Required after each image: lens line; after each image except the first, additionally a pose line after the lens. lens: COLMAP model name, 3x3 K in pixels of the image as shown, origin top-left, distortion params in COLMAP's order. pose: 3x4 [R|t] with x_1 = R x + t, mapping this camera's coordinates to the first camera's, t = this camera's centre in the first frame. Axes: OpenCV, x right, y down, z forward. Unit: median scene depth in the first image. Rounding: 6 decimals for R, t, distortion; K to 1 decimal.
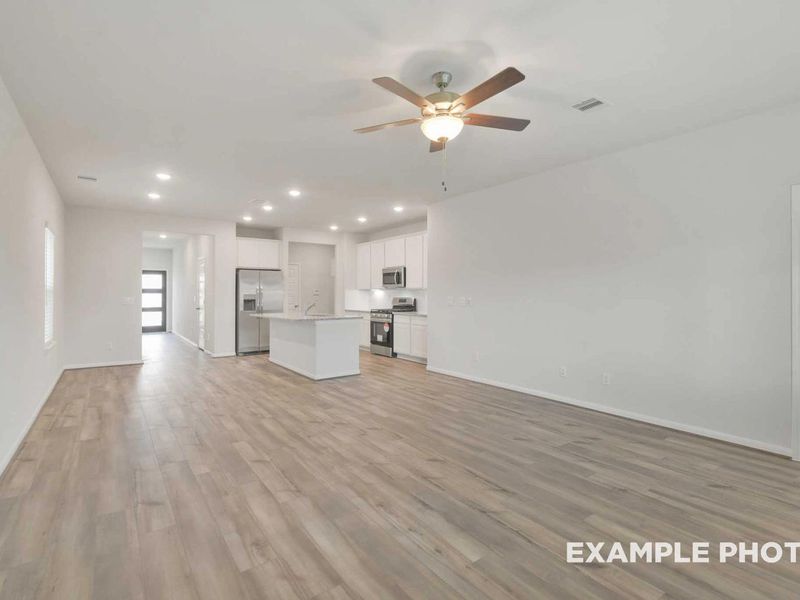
lens RADIAL K [[402.9, 0, 403.2], [0, 402.9, 294.0], [0, 0, 1]] dist [0.002260, 0.000553]
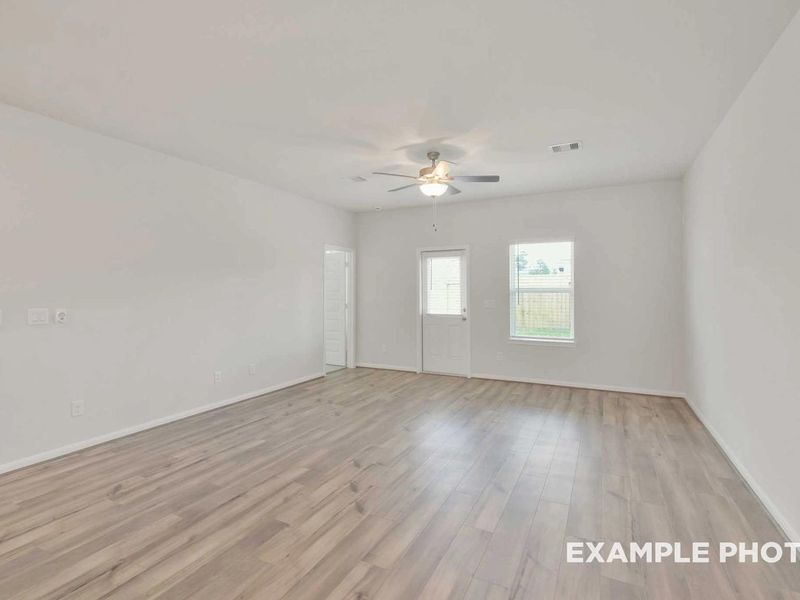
lens RADIAL K [[395.2, 0, 401.3], [0, 395.2, 291.5], [0, 0, 1]] dist [-0.003064, -0.000434]
pose [[-0.441517, -0.001937, 0.897251, -0.407329], [0.006602, 0.999964, 0.005407, -0.012516], [-0.897228, 0.008311, -0.441488, 0.614258]]
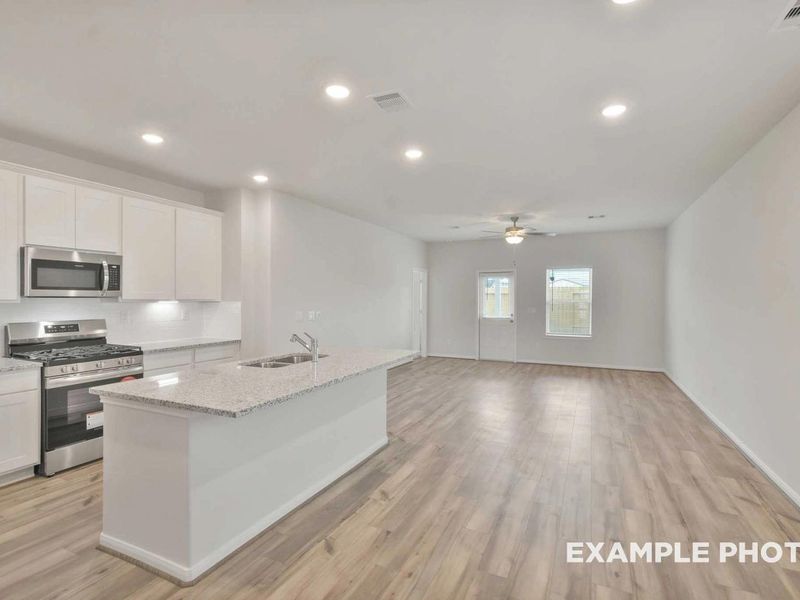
lens RADIAL K [[402.9, 0, 403.2], [0, 402.9, 294.0], [0, 0, 1]] dist [0.002260, 0.000553]
pose [[-0.479767, 0.006956, 0.877368, -0.603326], [-0.001691, 0.999959, -0.008852, -0.017927], [-0.877394, -0.005731, -0.479736, 0.964110]]
